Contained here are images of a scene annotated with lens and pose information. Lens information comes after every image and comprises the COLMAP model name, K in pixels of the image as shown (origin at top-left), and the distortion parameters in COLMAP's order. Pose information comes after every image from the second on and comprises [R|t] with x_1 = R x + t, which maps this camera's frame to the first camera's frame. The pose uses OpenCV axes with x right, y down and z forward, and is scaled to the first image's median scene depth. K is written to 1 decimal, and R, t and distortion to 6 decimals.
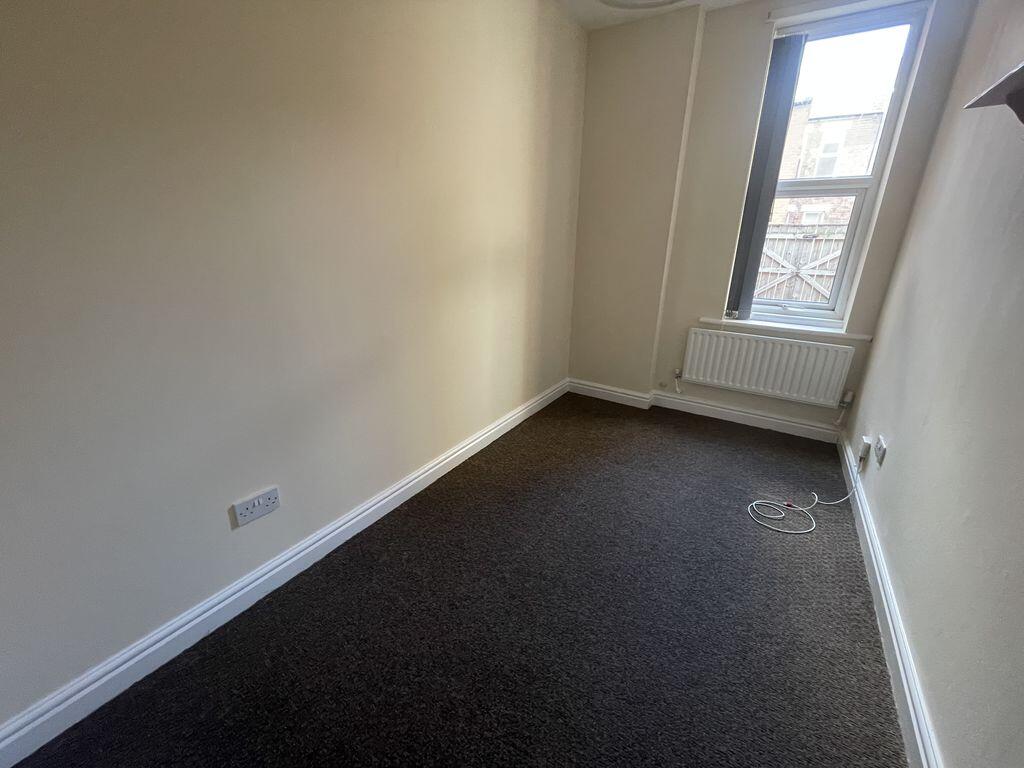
lens RADIAL K [[415.8, 0, 511.8], [0, 415.8, 382.6], [0, 0, 1]] dist [-0.001458, -0.000146]
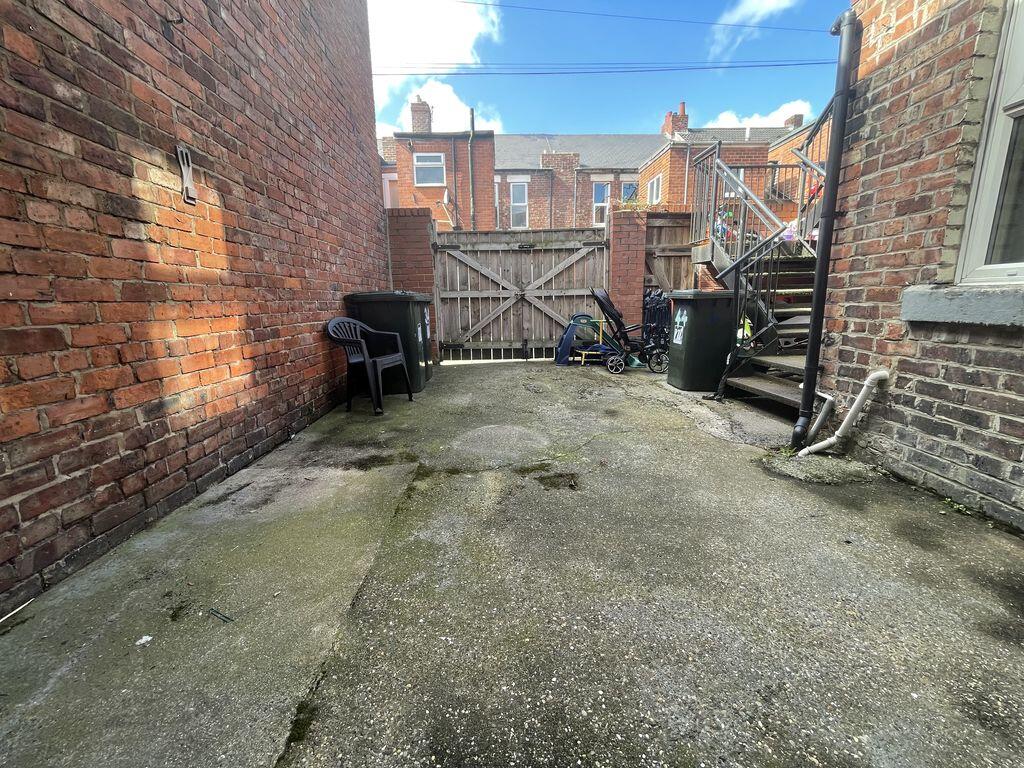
lens RADIAL K [[415.8, 0, 512.7], [0, 415.8, 383.6], [0, 0, 1]] dist [-0.001458, -0.000146]
pose [[0.833133, -0.130444, 0.537470, 0.259707], [0.209027, 0.973976, -0.087628, -0.051804], [-0.512052, 0.185351, 0.838718, 0.423909]]
